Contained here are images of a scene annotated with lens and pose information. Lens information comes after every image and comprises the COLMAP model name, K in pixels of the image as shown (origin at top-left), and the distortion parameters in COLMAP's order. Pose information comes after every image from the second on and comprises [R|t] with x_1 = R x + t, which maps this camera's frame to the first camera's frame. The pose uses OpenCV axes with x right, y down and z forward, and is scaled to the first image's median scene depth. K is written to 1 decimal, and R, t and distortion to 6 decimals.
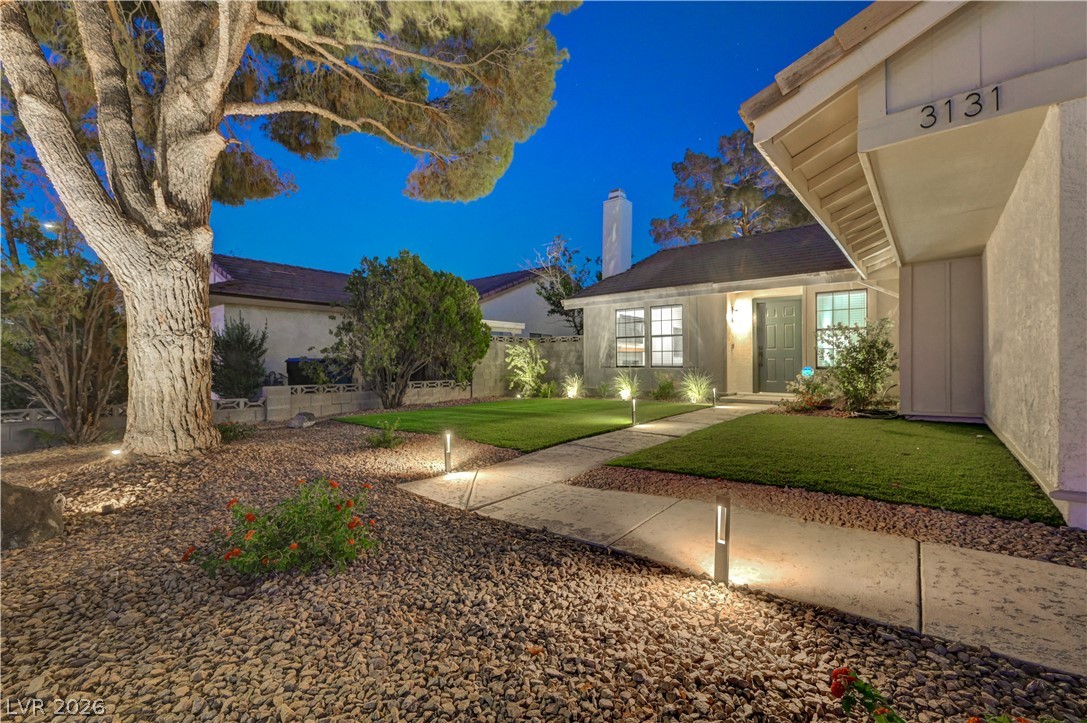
lens RADIAL K [[464.6, 0, 543.5], [0, 464.6, 361.5], [0, 0, 1]] dist [0.000053, 0.000514]
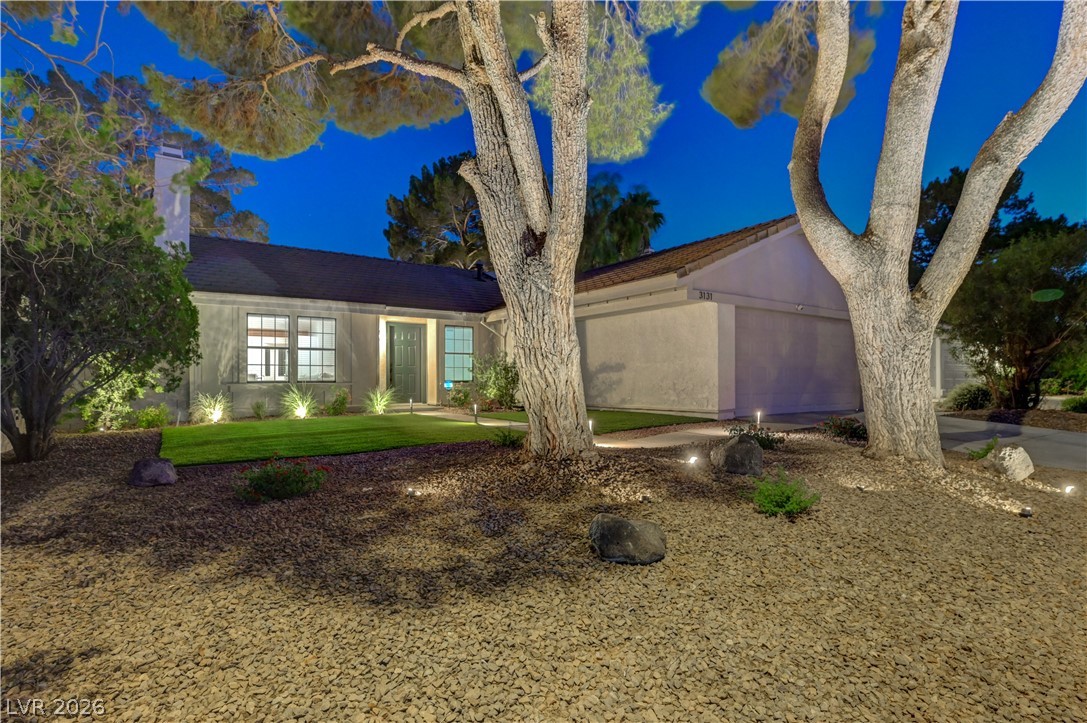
lens RADIAL K [[554.3, 0, 553.1], [0, 554.3, 376.3], [0, 0, 1]] dist [0.003834, 0.000444]
pose [[0.250133, 0.008915, 0.968170, -0.718708], [0.001676, 0.999952, -0.009641, 0.011844], [-0.968210, 0.004034, 0.250106, 0.250594]]
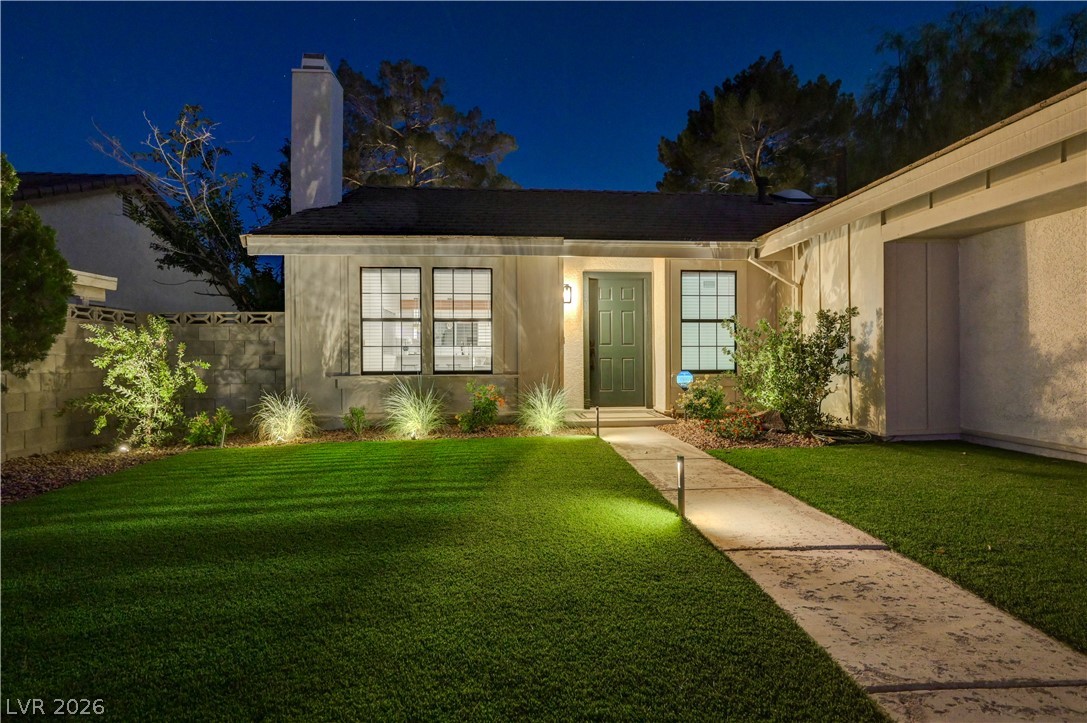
lens RADIAL K [[552.5, 0, 548.5], [0, 552.5, 358.0], [0, 0, 1]] dist [0.008646, 0.000448]
pose [[0.713139, -0.002246, 0.701019, -0.149292], [0.001111, 0.999997, 0.002074, -0.008704], [-0.701022, -0.000700, 0.713140, 0.429446]]
